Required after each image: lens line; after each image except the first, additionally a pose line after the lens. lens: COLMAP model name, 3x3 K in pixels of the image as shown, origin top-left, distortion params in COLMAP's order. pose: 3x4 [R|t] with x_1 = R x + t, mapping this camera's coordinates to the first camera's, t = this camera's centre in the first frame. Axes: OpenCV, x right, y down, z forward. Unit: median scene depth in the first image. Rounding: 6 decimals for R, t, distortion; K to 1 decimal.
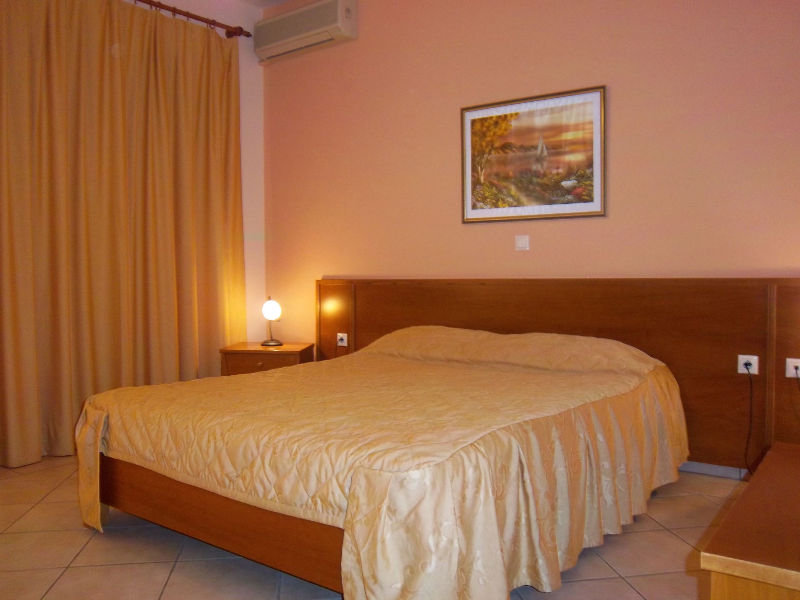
lens RADIAL K [[711.8, 0, 400.0], [0, 711.8, 300.0], [0, 0, 1]] dist [-0.035131, 0.002479]
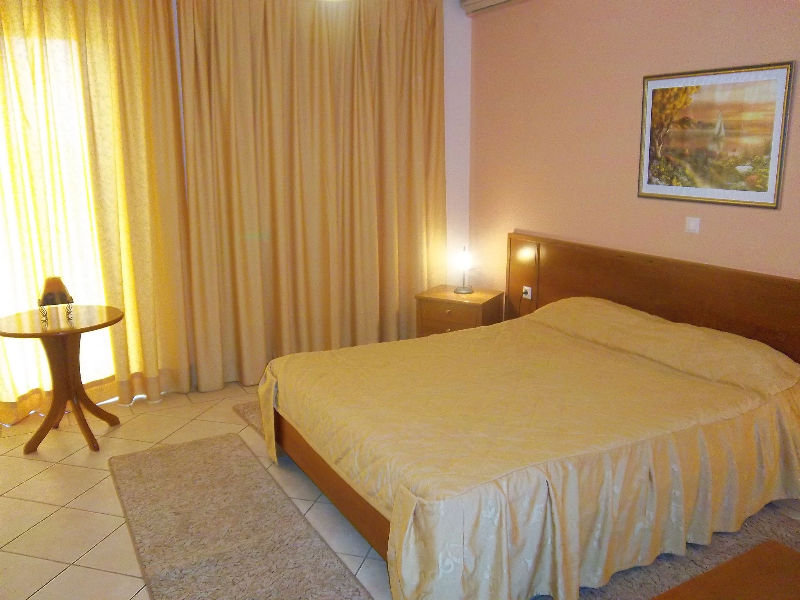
lens RADIAL K [[717.3, 0, 400.0], [0, 717.3, 300.0], [0, 0, 1]] dist [-0.001640, -0.174388]
pose [[0.915438, 0.089843, -0.392303, 0.196459], [-0.015143, 0.981764, 0.189501, -0.157564], [0.402174, -0.167536, 0.900104, -0.045097]]
